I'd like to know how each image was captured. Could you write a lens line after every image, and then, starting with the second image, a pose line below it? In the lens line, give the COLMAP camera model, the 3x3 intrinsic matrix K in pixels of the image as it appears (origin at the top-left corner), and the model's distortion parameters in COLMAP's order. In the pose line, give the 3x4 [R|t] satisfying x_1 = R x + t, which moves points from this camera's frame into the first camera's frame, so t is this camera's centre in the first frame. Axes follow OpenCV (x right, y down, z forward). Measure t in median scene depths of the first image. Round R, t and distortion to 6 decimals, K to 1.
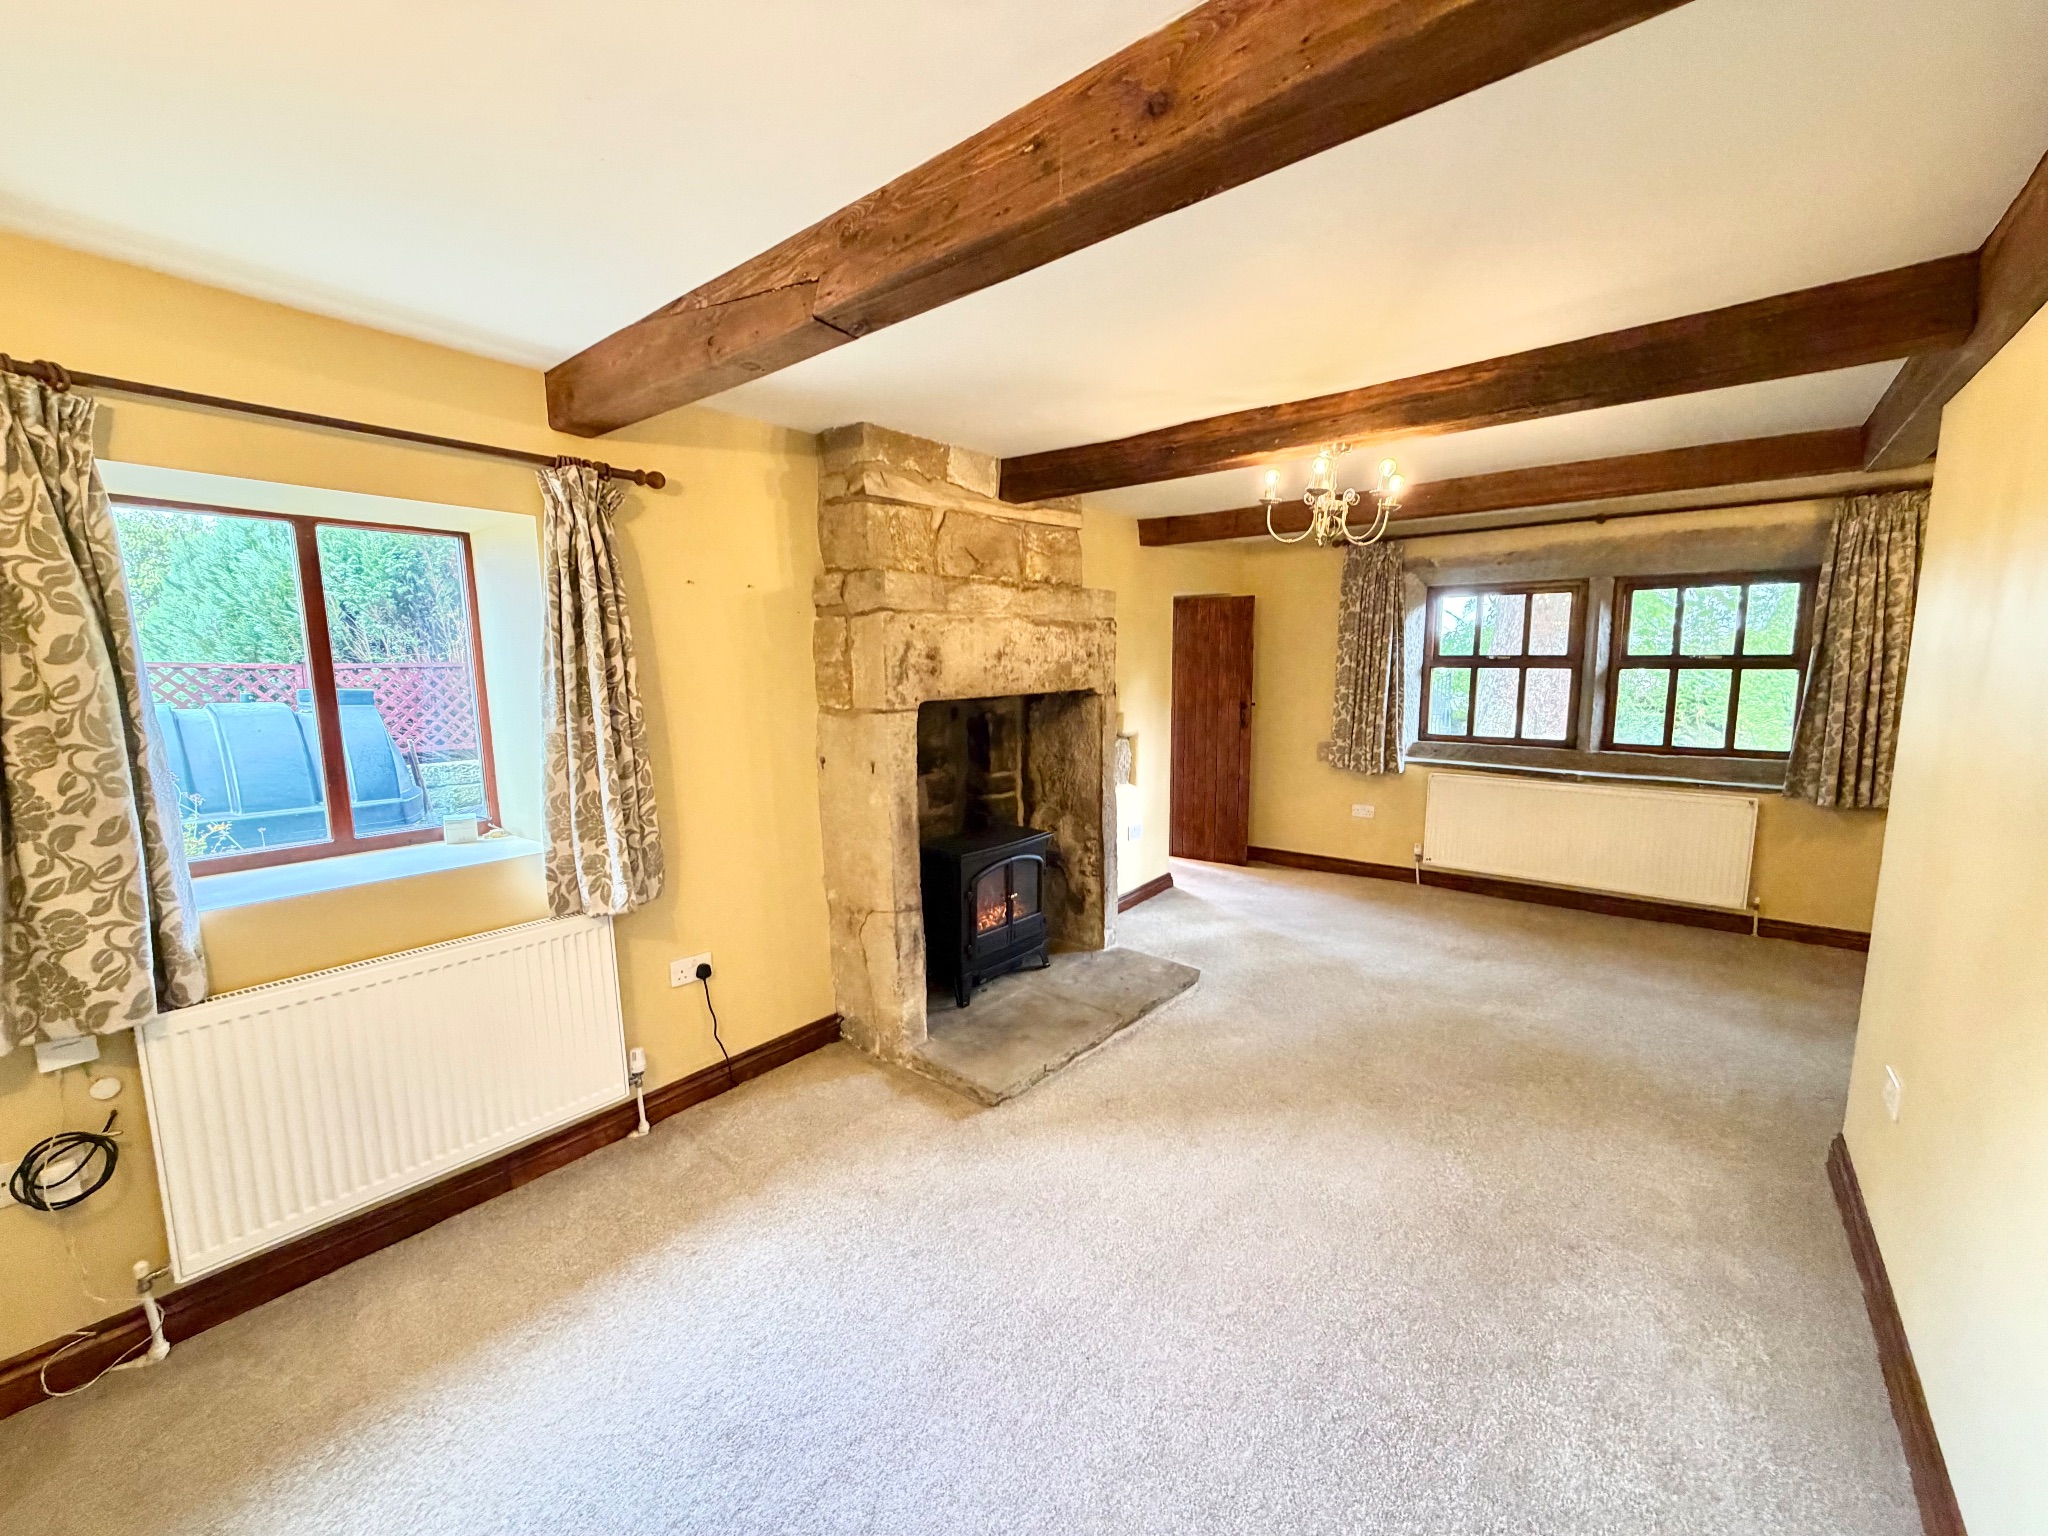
lens RADIAL K [[815.1, 0, 1017.5], [0, 815.1, 769.1], [0, 0, 1]] dist [0.001270, -0.000061]
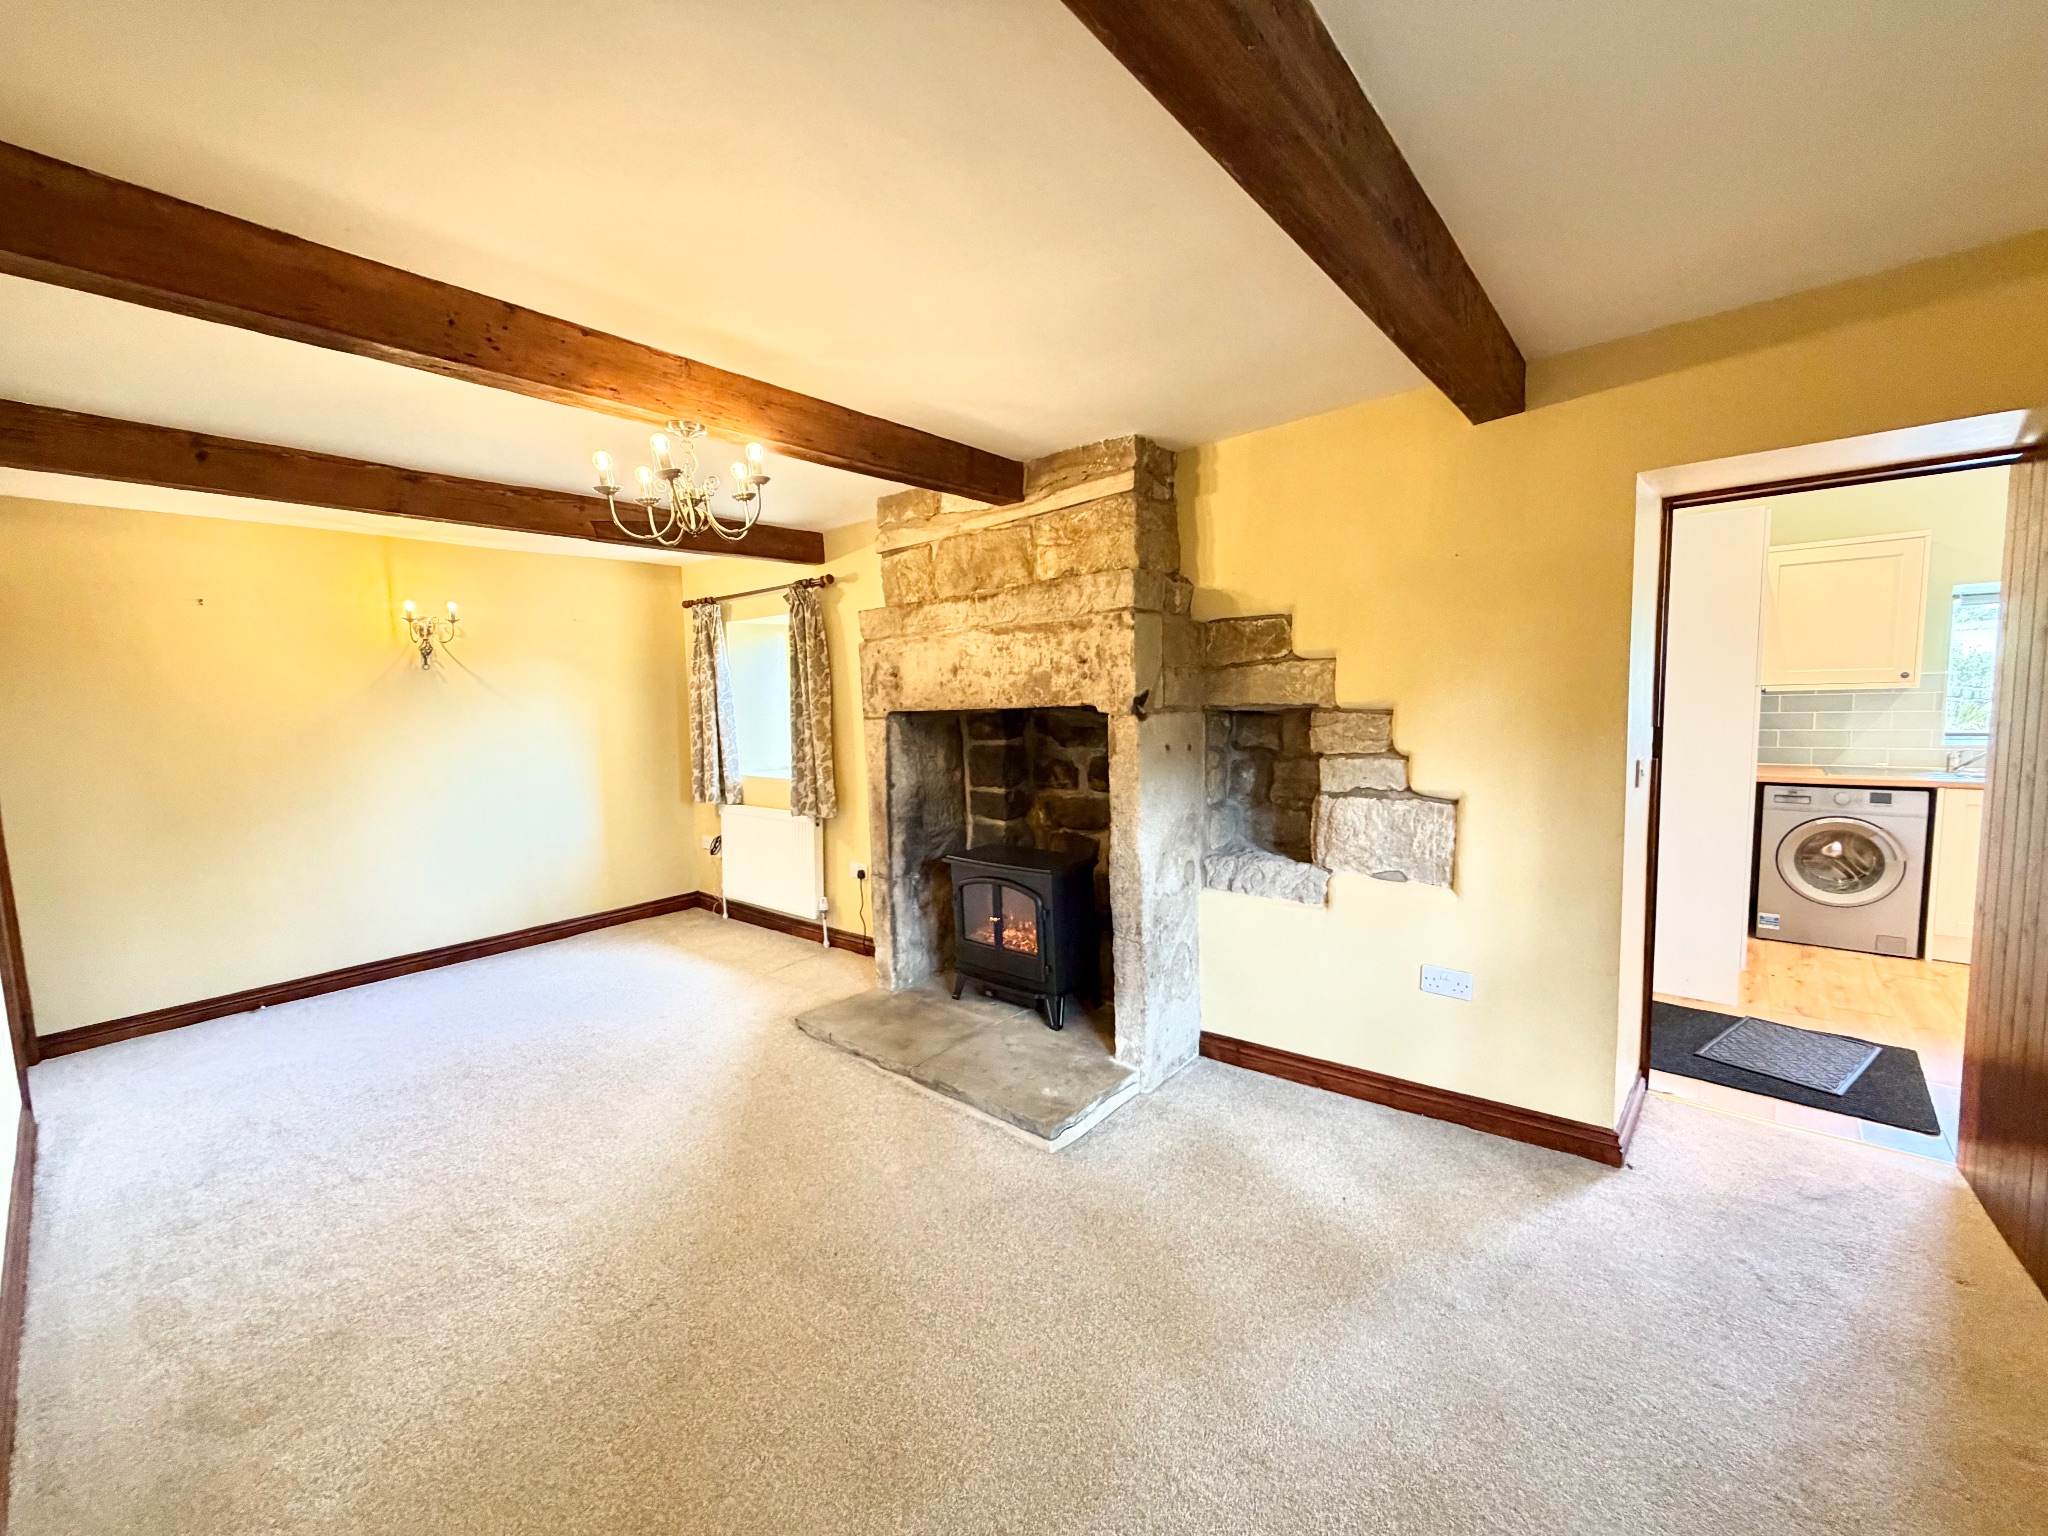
lens RADIAL K [[815.1, 0, 1017.5], [0, 815.1, 769.1], [0, 0, 1]] dist [0.001270, -0.000061]
pose [[-0.019002, 0.102263, -0.994576, 1.009748], [-0.097907, 0.989784, 0.103641, -0.131056], [0.995014, 0.099346, -0.008796, 1.109205]]
